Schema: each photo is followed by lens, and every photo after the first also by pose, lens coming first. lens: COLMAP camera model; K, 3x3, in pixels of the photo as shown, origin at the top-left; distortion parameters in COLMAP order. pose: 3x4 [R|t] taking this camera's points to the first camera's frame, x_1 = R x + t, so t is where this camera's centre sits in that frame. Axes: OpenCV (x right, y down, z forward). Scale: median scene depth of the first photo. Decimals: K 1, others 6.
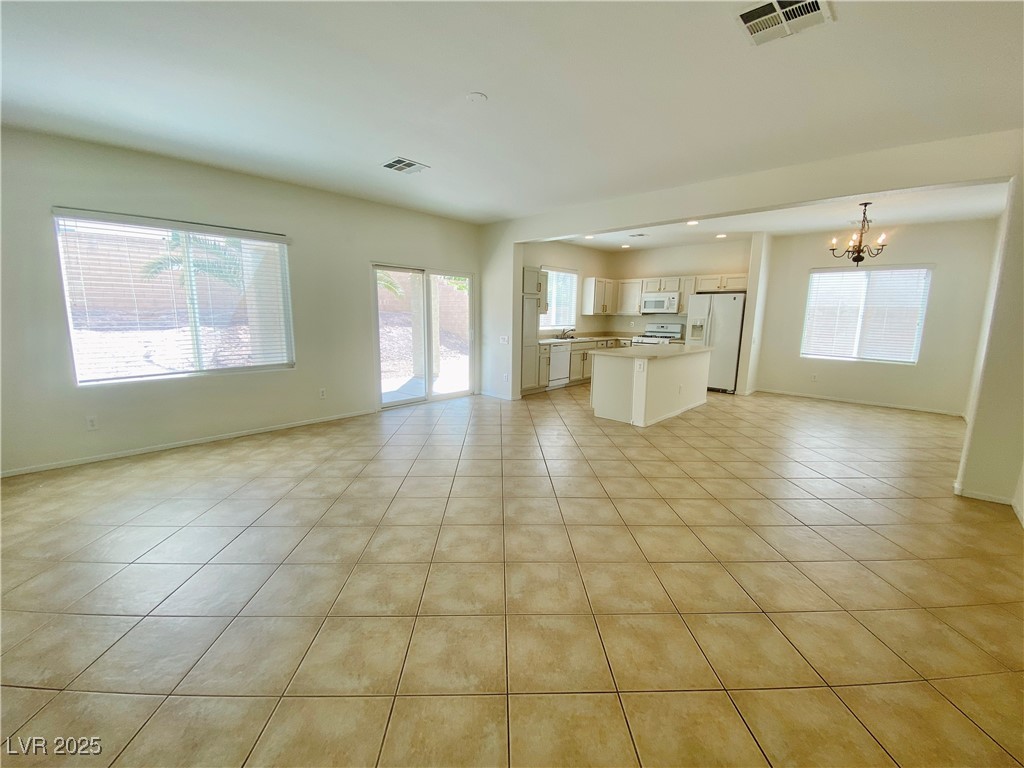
lens RADIAL K [[415.7, 0, 510.0], [0, 415.7, 383.6], [0, 0, 1]] dist [0.022123, -0.022440]
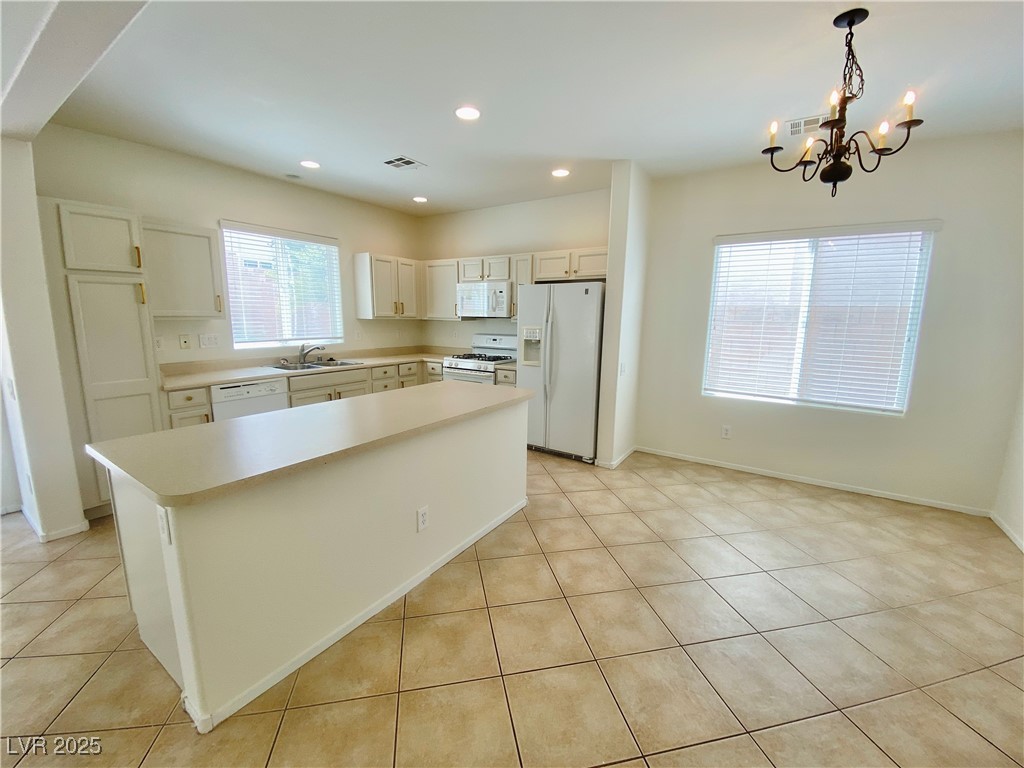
lens RADIAL K [[413.3, 0, 510.7], [0, 413.3, 381.6], [0, 0, 1]] dist [0.050714, -0.040213]
pose [[0.985137, -0.028327, 0.169419, 0.335497], [0.028985, 0.999579, -0.001410, -0.086315], [-0.169307, 0.006300, 0.985543, 0.473701]]
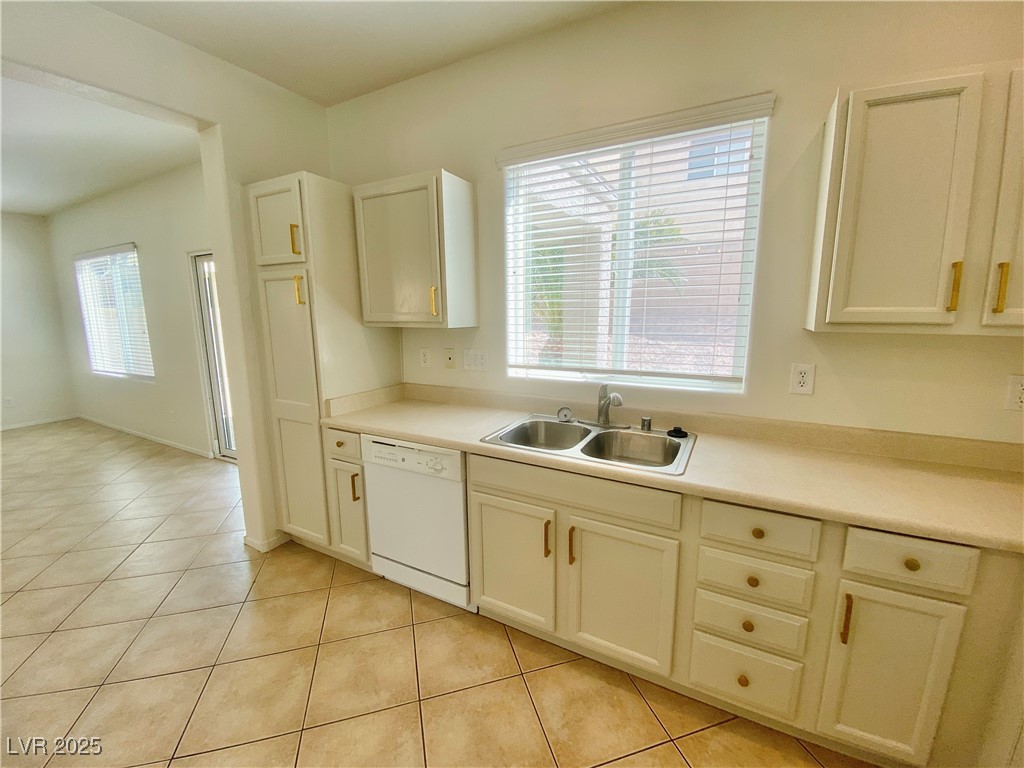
lens RADIAL K [[415.7, 0, 510.0], [0, 415.7, 383.6], [0, 0, 1]] dist [0.022123, -0.022440]
pose [[0.260273, 0.148641, -0.954025, 0.382087], [-0.150652, 0.982229, 0.111935, -0.170776], [0.953710, 0.114592, 0.278041, 0.984465]]
